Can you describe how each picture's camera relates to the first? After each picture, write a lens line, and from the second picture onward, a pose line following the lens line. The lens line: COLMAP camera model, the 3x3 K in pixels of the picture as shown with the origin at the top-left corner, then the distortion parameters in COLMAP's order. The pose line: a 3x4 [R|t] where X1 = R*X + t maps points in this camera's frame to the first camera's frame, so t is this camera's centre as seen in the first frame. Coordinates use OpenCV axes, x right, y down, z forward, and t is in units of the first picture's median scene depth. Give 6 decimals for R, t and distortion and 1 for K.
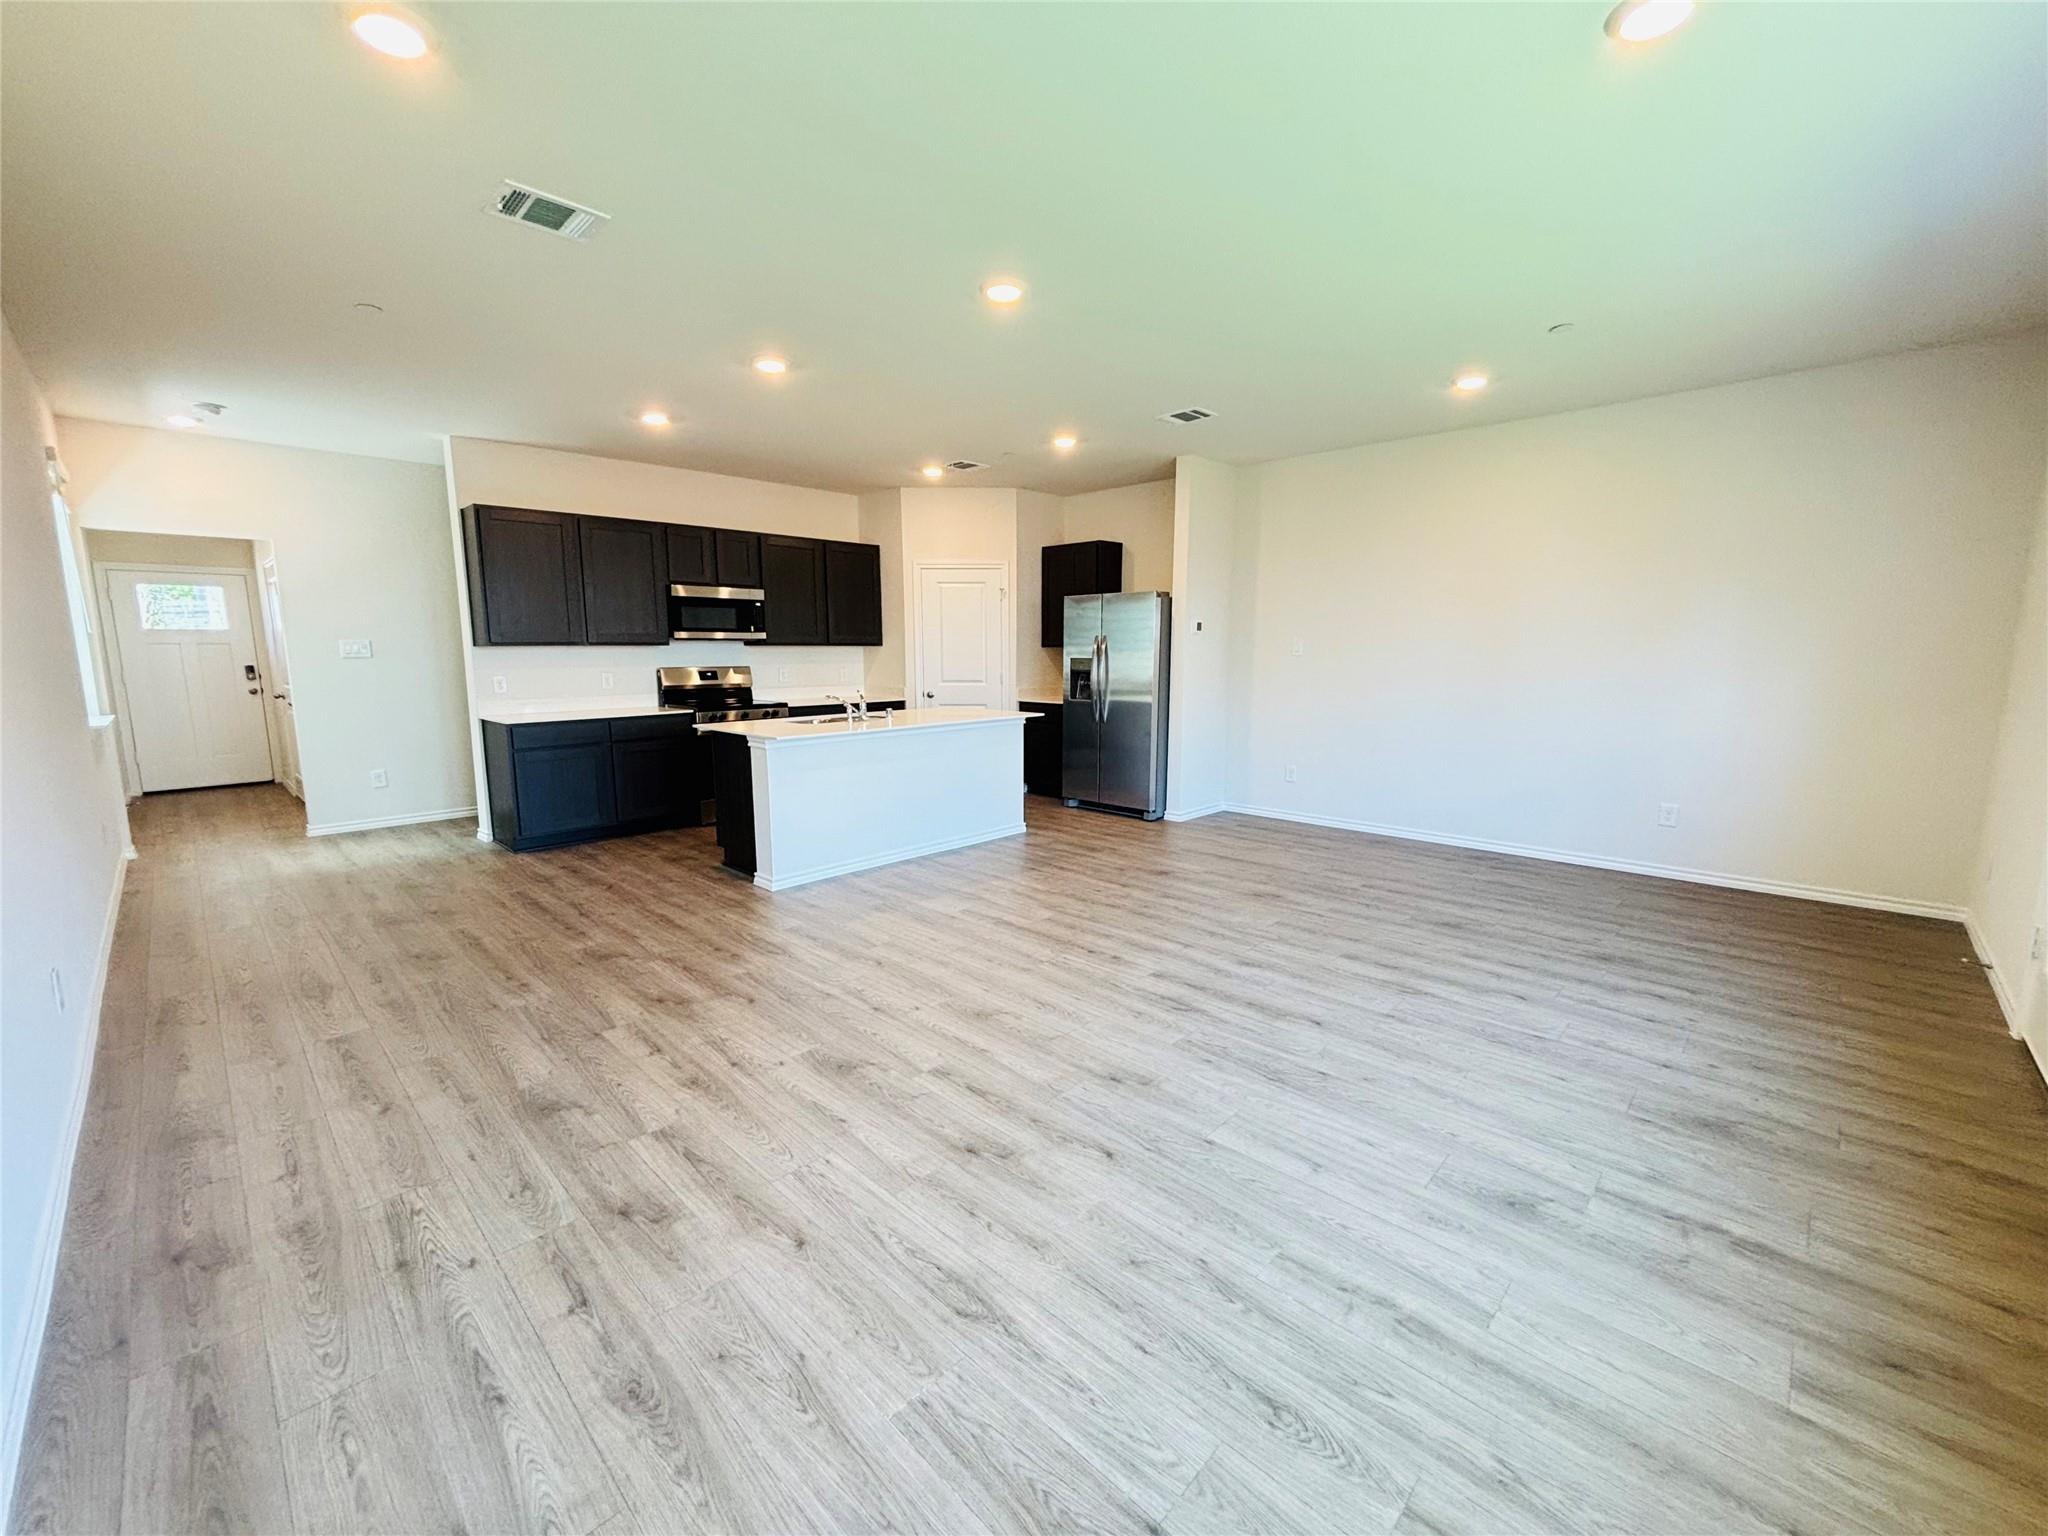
lens RADIAL K [[832.8, 0, 1009.0], [0, 832.8, 759.9], [0, 0, 1]] dist [-0.011811, -0.000235]
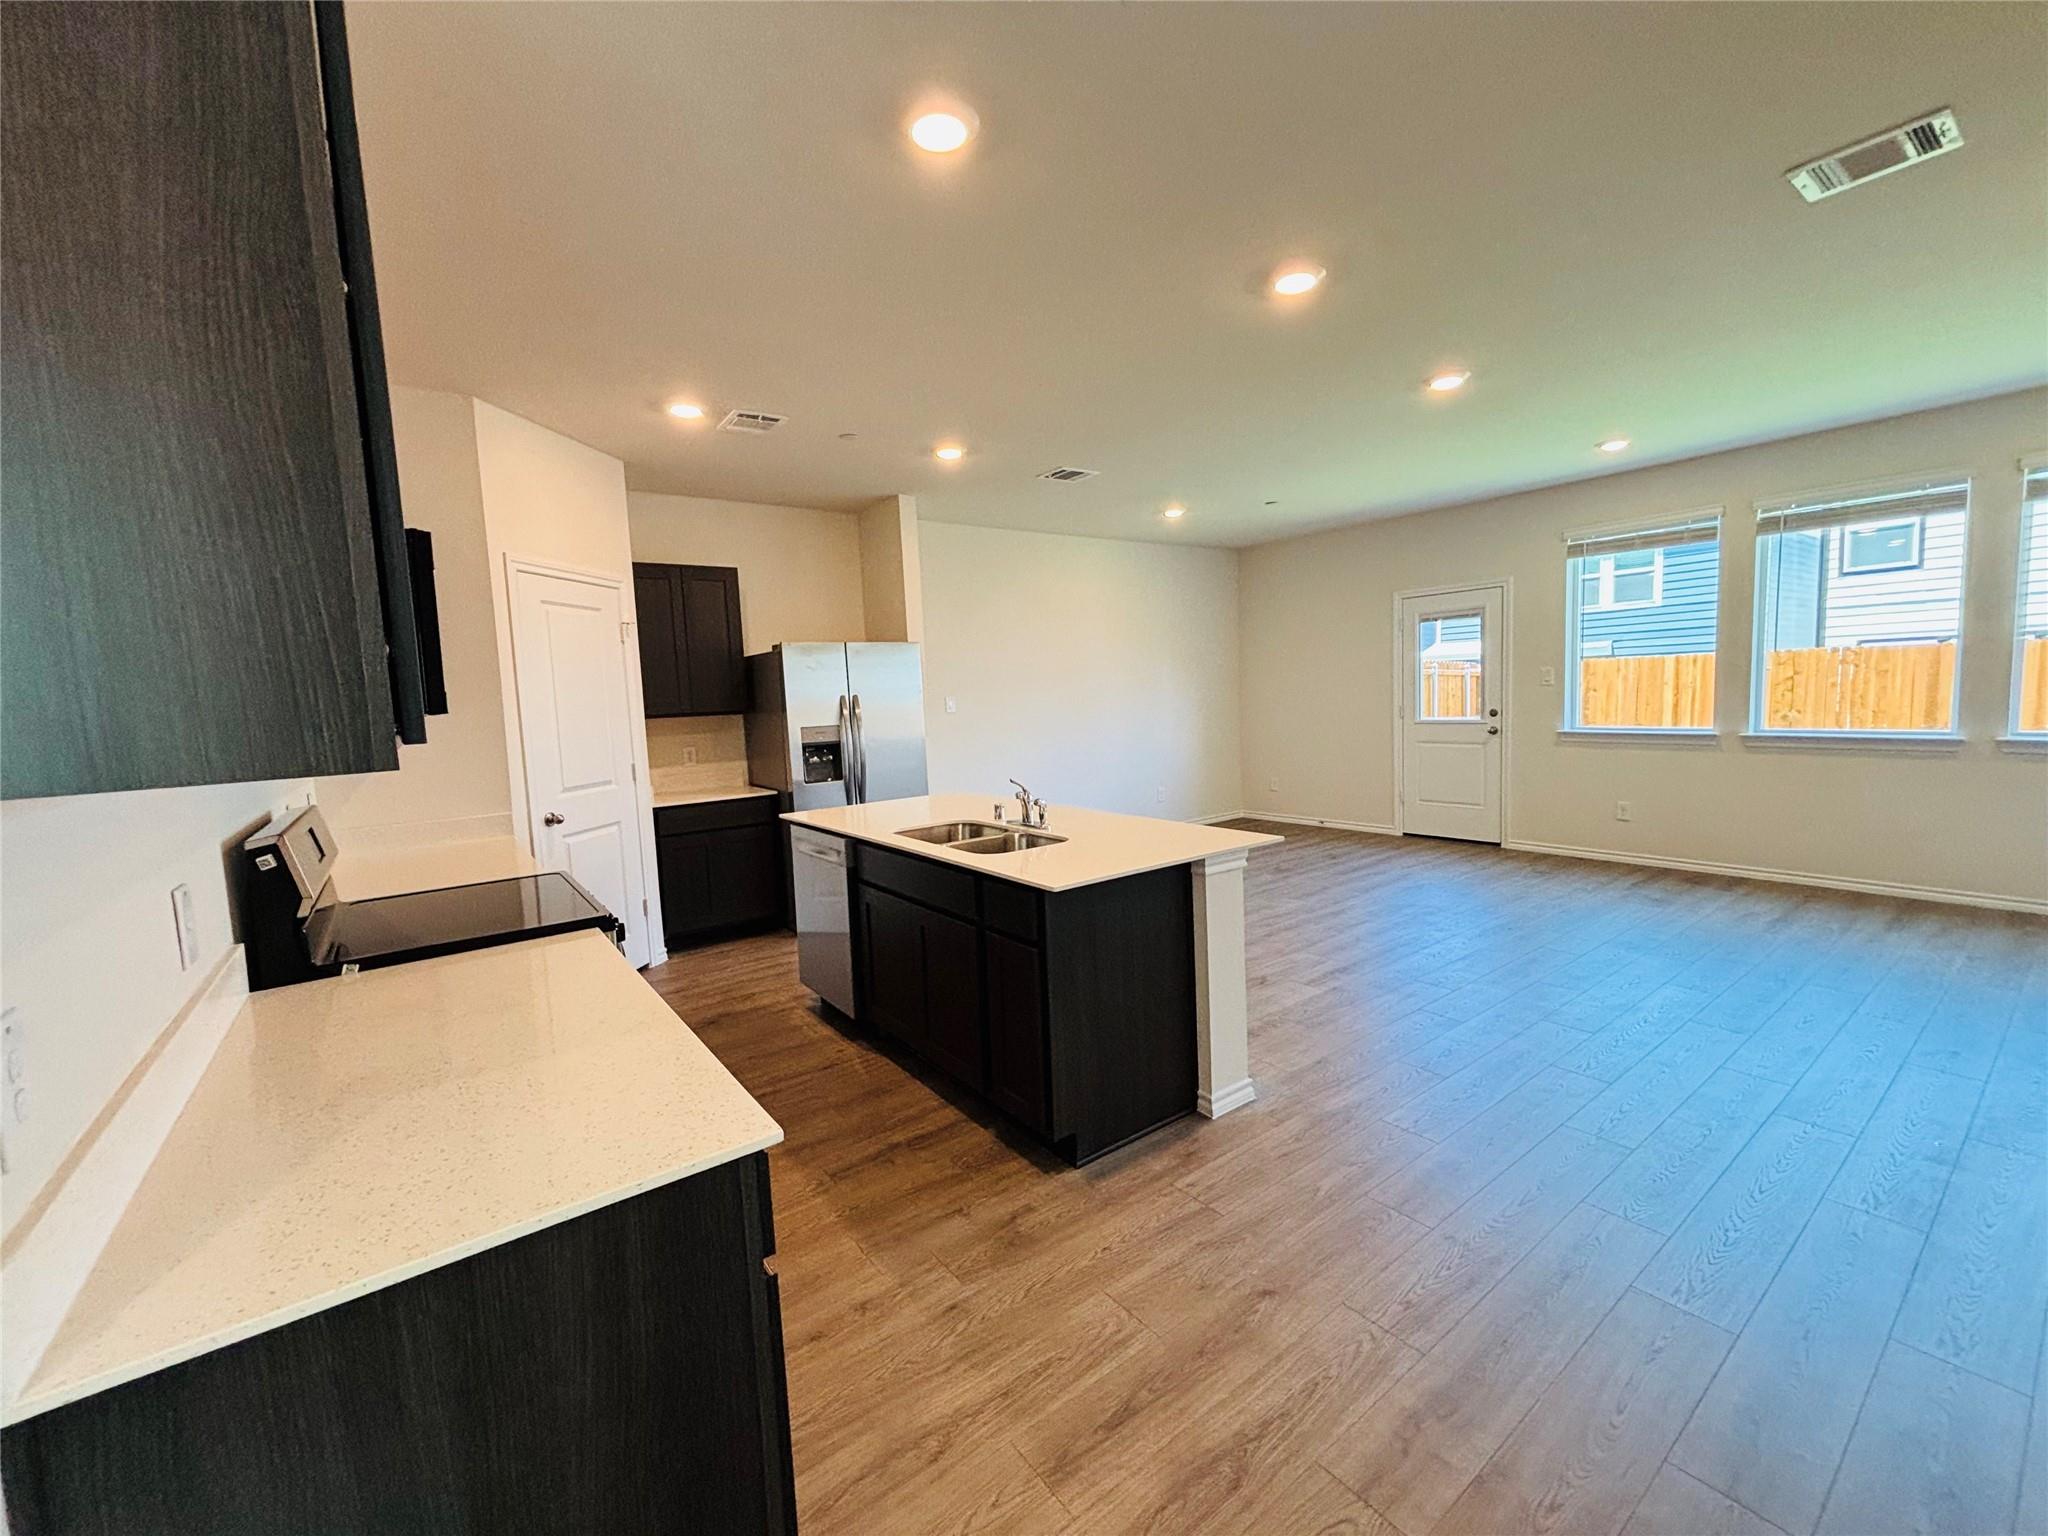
lens RADIAL K [[832.8, 0, 1018.5], [0, 832.8, 776.2], [0, 0, 1]] dist [-0.011811, -0.000235]
pose [[0.150962, -0.112355, 0.982134, -0.860187], [0.169650, 0.981724, 0.086231, -0.156286], [-0.973873, 0.153602, 0.167264, 0.991059]]
